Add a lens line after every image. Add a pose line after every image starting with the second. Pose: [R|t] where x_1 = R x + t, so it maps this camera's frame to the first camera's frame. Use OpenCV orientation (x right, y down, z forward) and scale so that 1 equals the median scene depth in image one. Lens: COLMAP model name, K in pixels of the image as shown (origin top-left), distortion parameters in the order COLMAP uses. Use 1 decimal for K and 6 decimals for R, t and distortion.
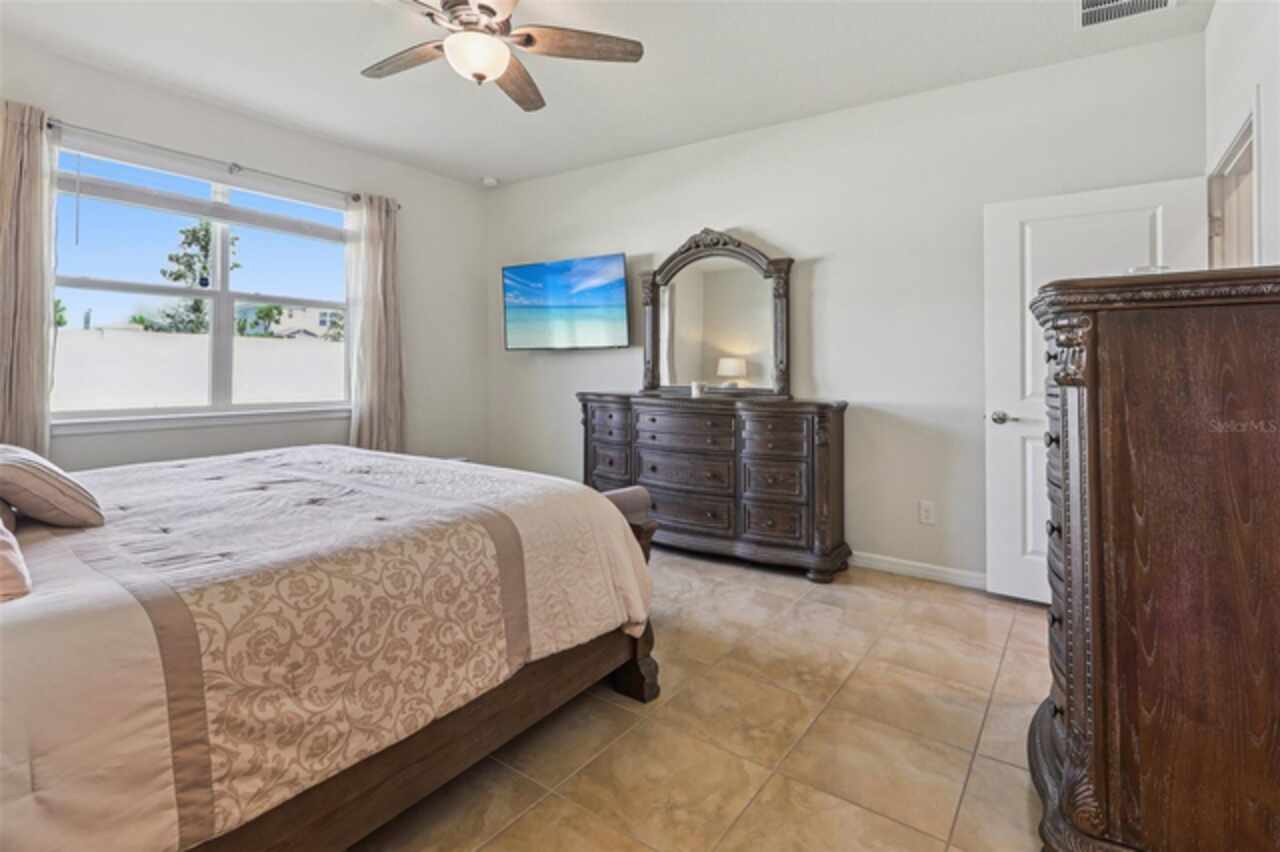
lens RADIAL K [[629.0, 0, 614.7], [0, 629.0, 357.7], [0, 0, 1]] dist [0.012477, 0.000233]
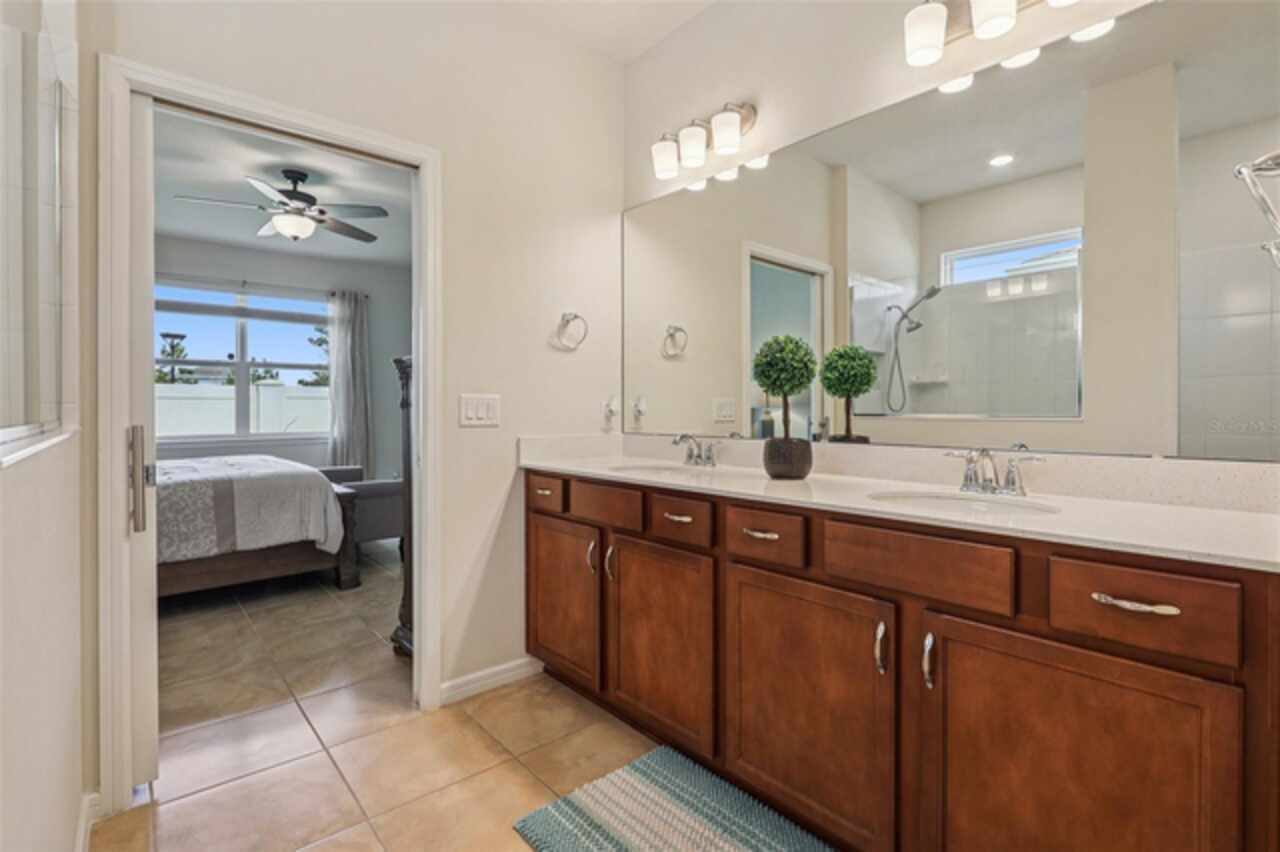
lens RADIAL K [[617.0, 0, 642.3], [0, 617.0, 411.8], [0, 0, 1]] dist [0.002768, 0.001048]
pose [[0.974123, -0.013679, -0.225605, 1.532221], [0.018277, 0.999665, 0.018306, 0.020746], [0.225279, -0.021956, 0.974047, -0.615775]]
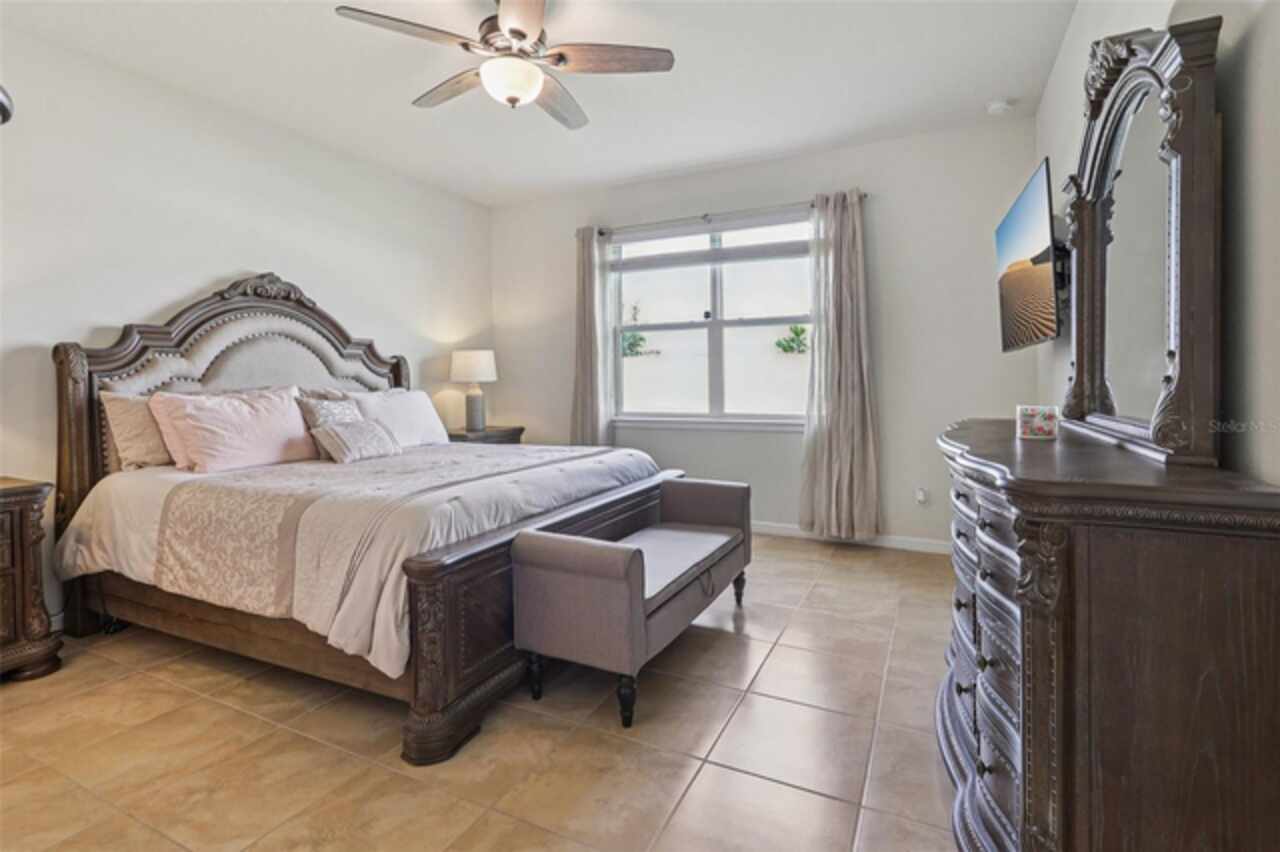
lens RADIAL K [[609.4, 0, 637.1], [0, 609.4, 386.7], [0, 0, 1]] dist [0.003291, 0.000984]
pose [[0.179372, 0.000324, -0.983781, 1.137748], [0.025854, 0.999653, 0.005044, 0.029583], [0.983442, -0.026340, 0.179301, 1.405224]]
